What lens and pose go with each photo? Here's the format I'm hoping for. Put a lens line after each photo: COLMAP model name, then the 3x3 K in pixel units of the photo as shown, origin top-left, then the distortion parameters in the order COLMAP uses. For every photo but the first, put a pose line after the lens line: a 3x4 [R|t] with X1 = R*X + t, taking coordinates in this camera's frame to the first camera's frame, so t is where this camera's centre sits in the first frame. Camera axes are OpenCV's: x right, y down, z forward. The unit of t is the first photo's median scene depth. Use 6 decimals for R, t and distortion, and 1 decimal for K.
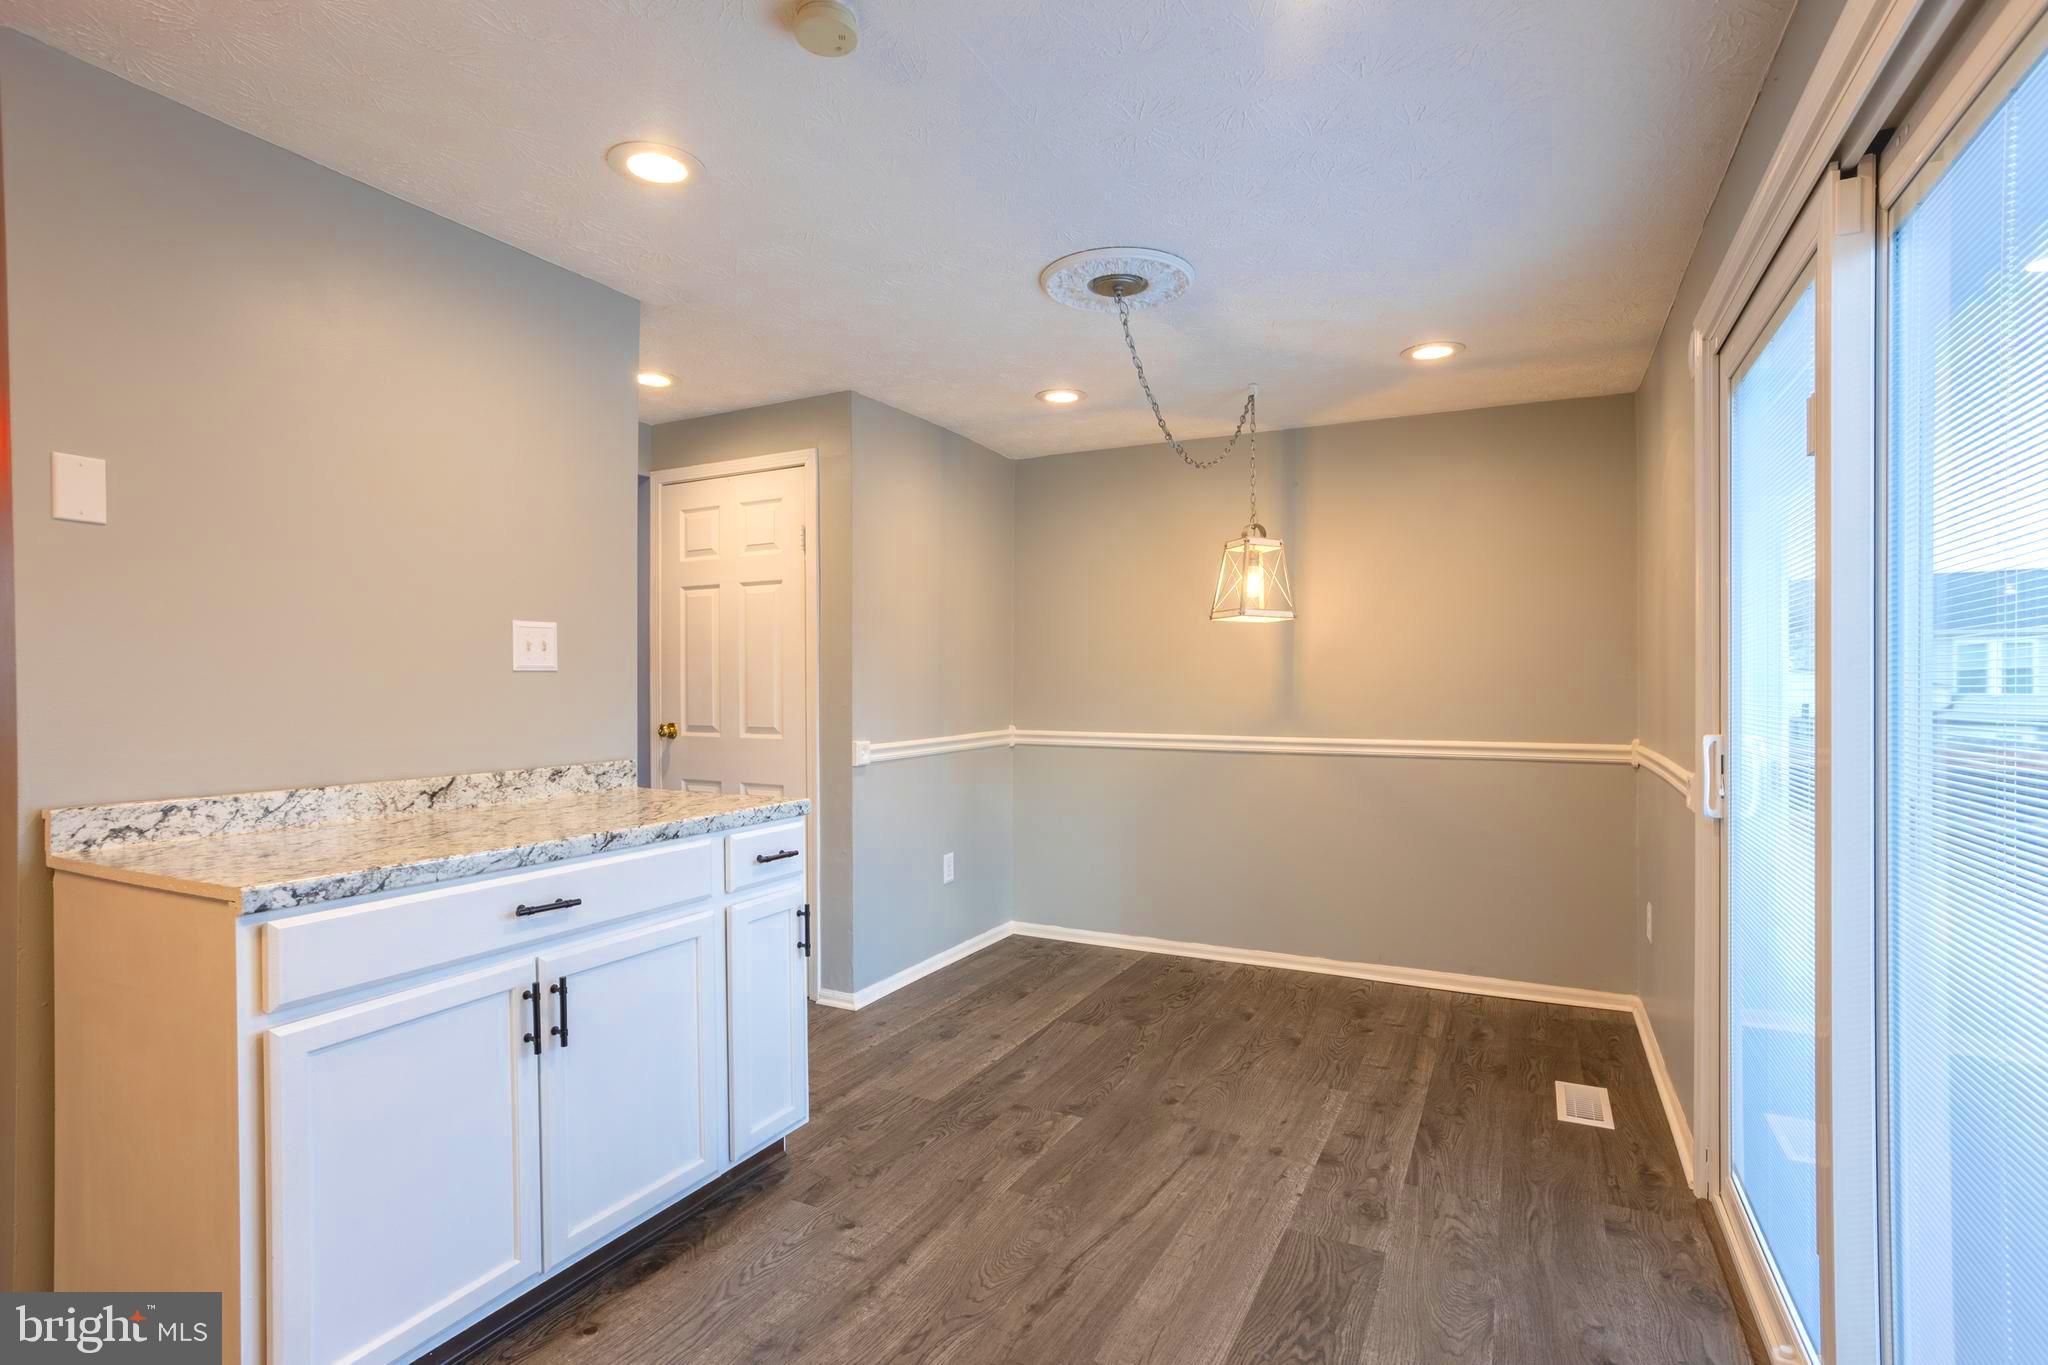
lens RADIAL K [[979.5, 0, 1025.6], [0, 979.5, 681.0], [0, 0, 1]] dist [-0.016798, 0.000682]
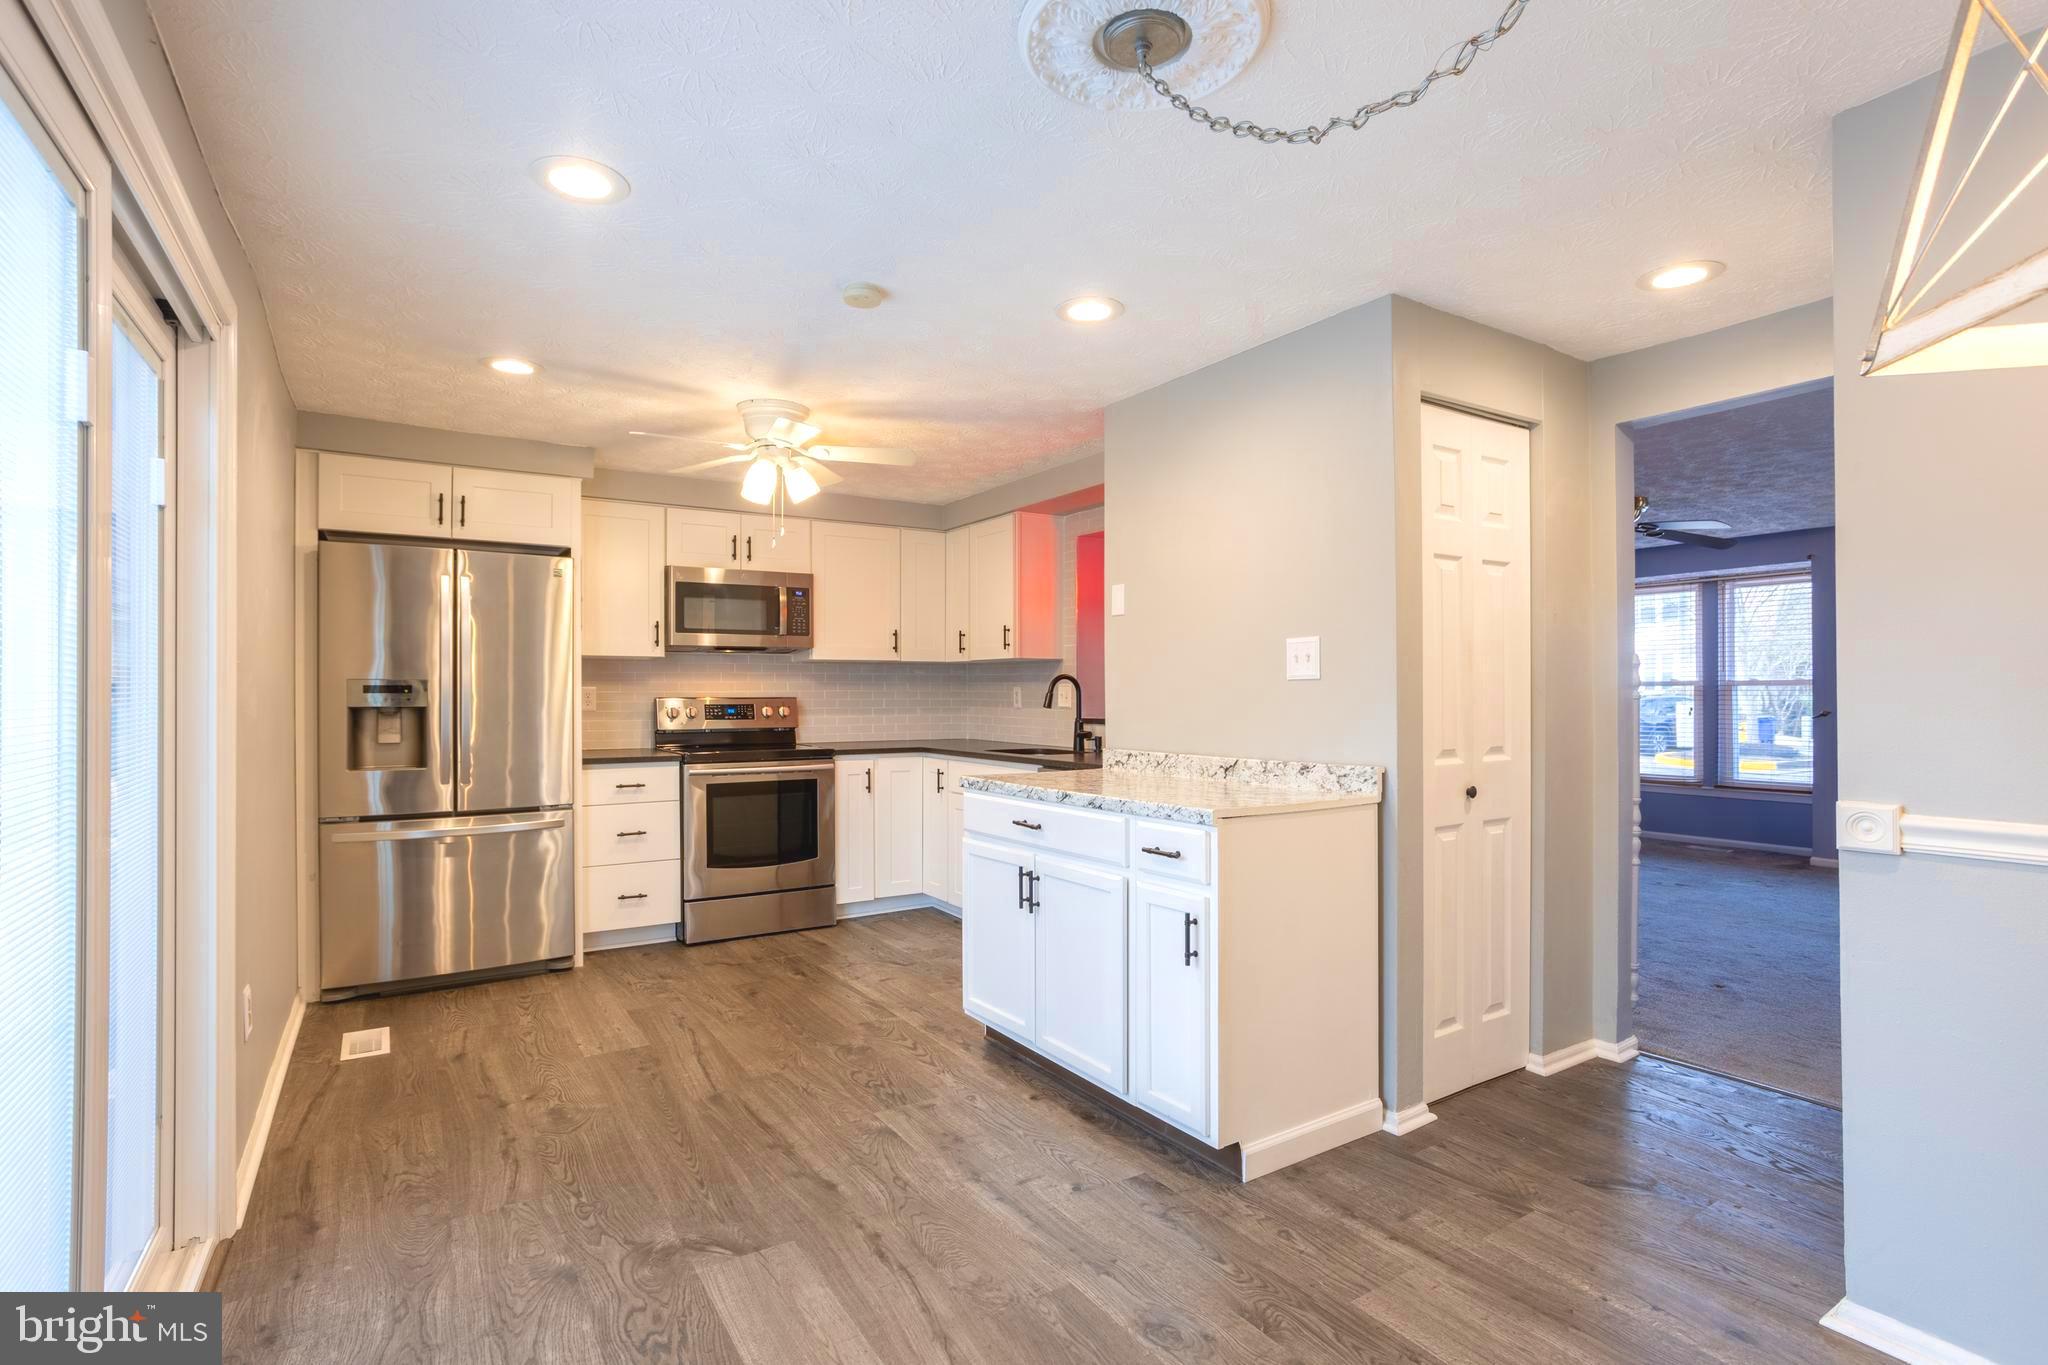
lens RADIAL K [[979.5, 0, 1025.4], [0, 979.5, 696.8], [0, 0, 1]] dist [-0.016798, 0.000682]
pose [[-0.494159, 0.004519, -0.869360, 0.810378], [0.006882, 0.999975, 0.001286, 0.008222], [0.869344, -0.005347, -0.494178, 1.524262]]
